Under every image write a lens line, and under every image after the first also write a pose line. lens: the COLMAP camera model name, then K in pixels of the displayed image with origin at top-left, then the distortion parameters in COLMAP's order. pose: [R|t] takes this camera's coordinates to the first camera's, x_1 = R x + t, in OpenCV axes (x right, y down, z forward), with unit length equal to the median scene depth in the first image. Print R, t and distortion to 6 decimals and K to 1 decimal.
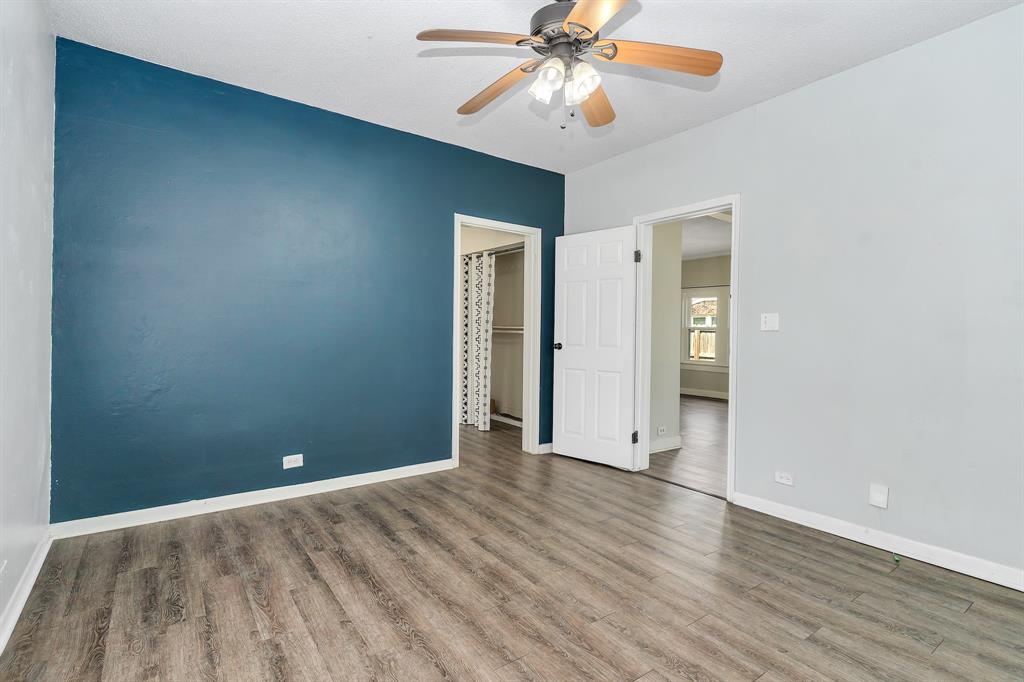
lens RADIAL K [[494.1, 0, 510.0], [0, 494.1, 339.4], [0, 0, 1]] dist [0.003277, 0.000076]
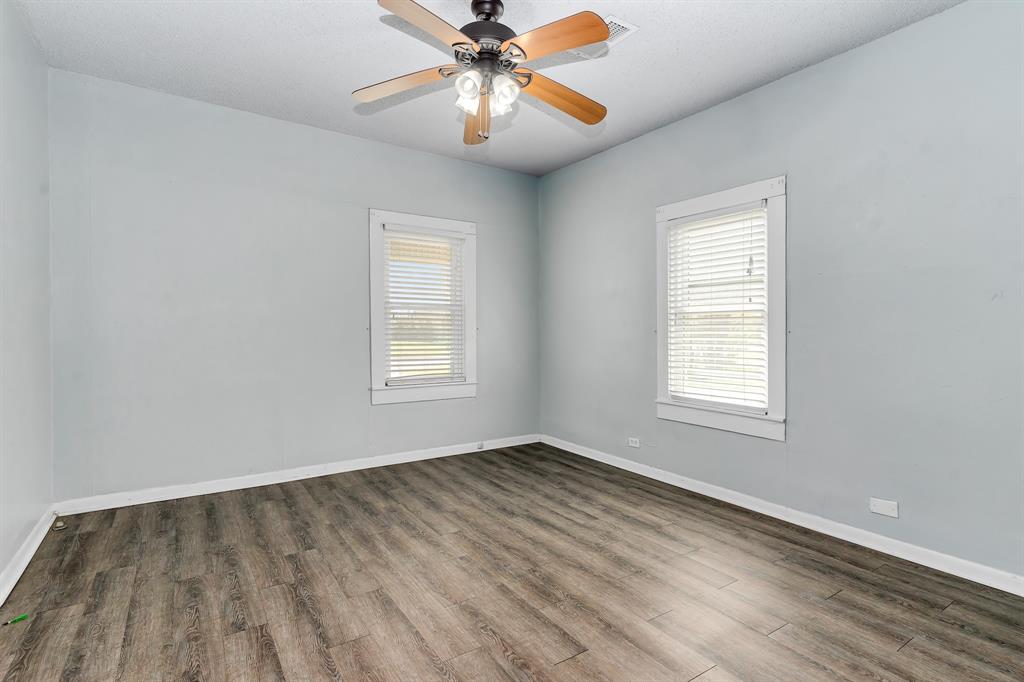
lens RADIAL K [[494.1, 0, 512.8], [0, 494.1, 336.5], [0, 0, 1]] dist [0.003277, 0.000076]
pose [[-0.998841, -0.018979, 0.044221, -0.004114], [-0.017760, 0.999456, 0.027798, -0.028529], [-0.044725, 0.026981, -0.998635, 1.965517]]
